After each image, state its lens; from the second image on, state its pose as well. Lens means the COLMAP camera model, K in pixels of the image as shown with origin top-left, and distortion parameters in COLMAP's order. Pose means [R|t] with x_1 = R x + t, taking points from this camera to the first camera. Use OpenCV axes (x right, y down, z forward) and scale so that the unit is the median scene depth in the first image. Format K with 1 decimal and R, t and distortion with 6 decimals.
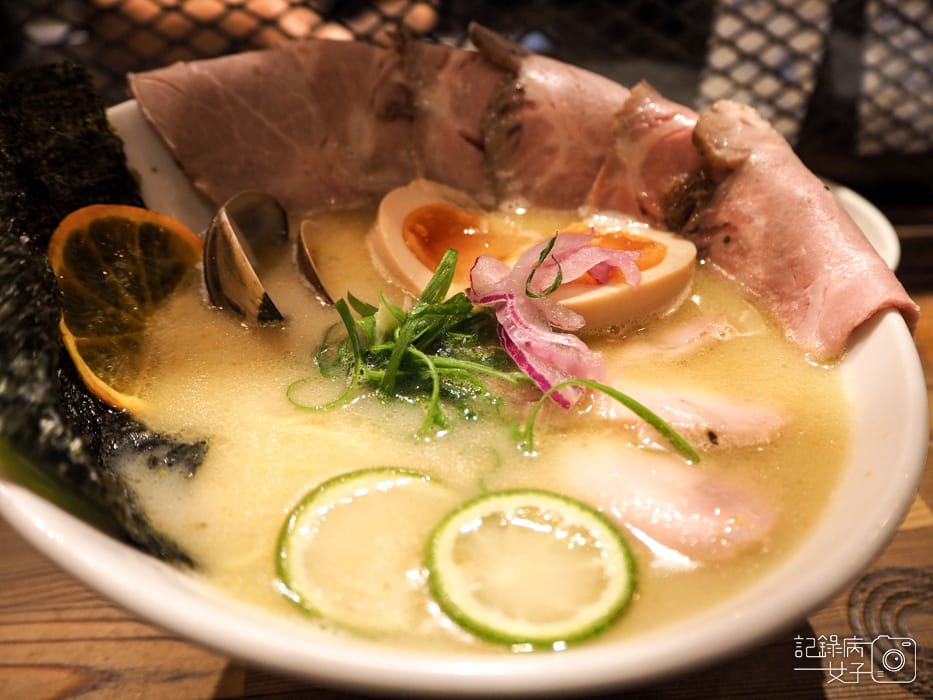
lens RADIAL K [[897.7, 0, 479.9], [0, 897.7, 350.6], [0, 0, 1]] dist [0.002932, 0.002028]
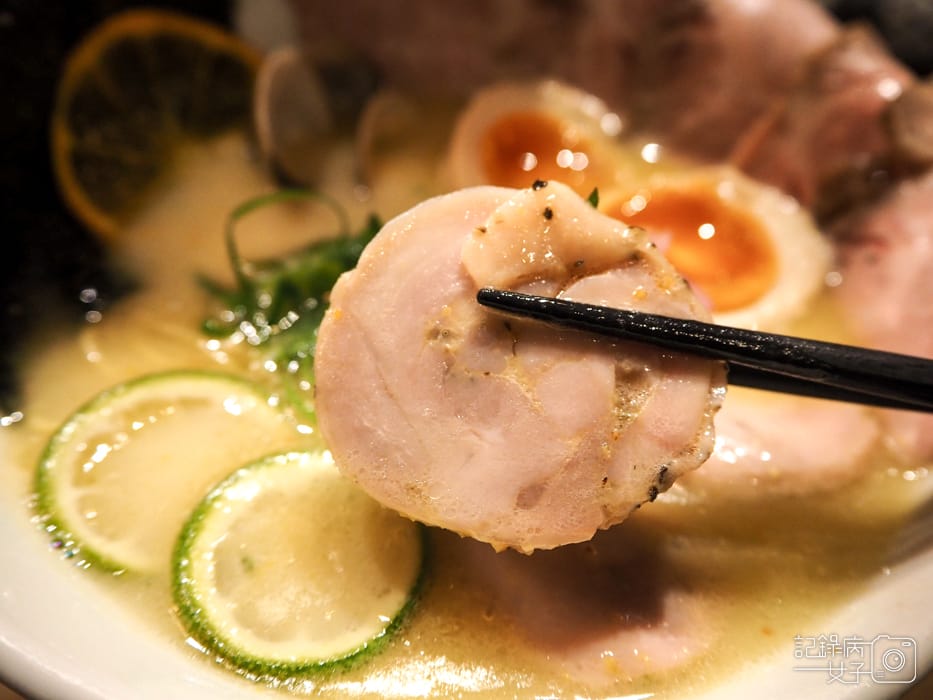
lens RADIAL K [[798.5, 0, 467.0], [0, 798.5, 364.8], [0, 0, 1]] dist [-0.026946, 0.006850]
pose [[0.885229, 0.351091, -0.305131, 0.206701], [-0.306048, 0.933602, 0.186338, -0.062225], [0.350293, -0.071567, 0.933902, 0.272410]]
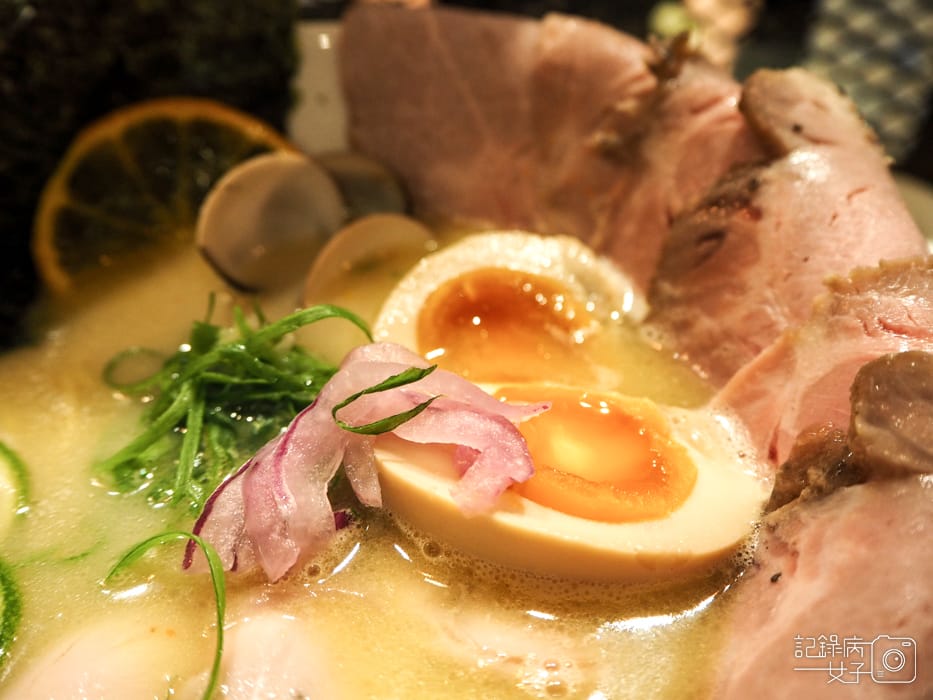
lens RADIAL K [[874.0, 0, 462.7], [0, 874.0, 371.4], [0, 0, 1]] dist [-0.014346, -0.007081]
pose [[0.537613, 0.516004, -0.666868, 0.447280], [-0.492975, 0.833983, 0.247888, -0.254628], [0.684067, 0.195481, 0.702737, 0.506196]]
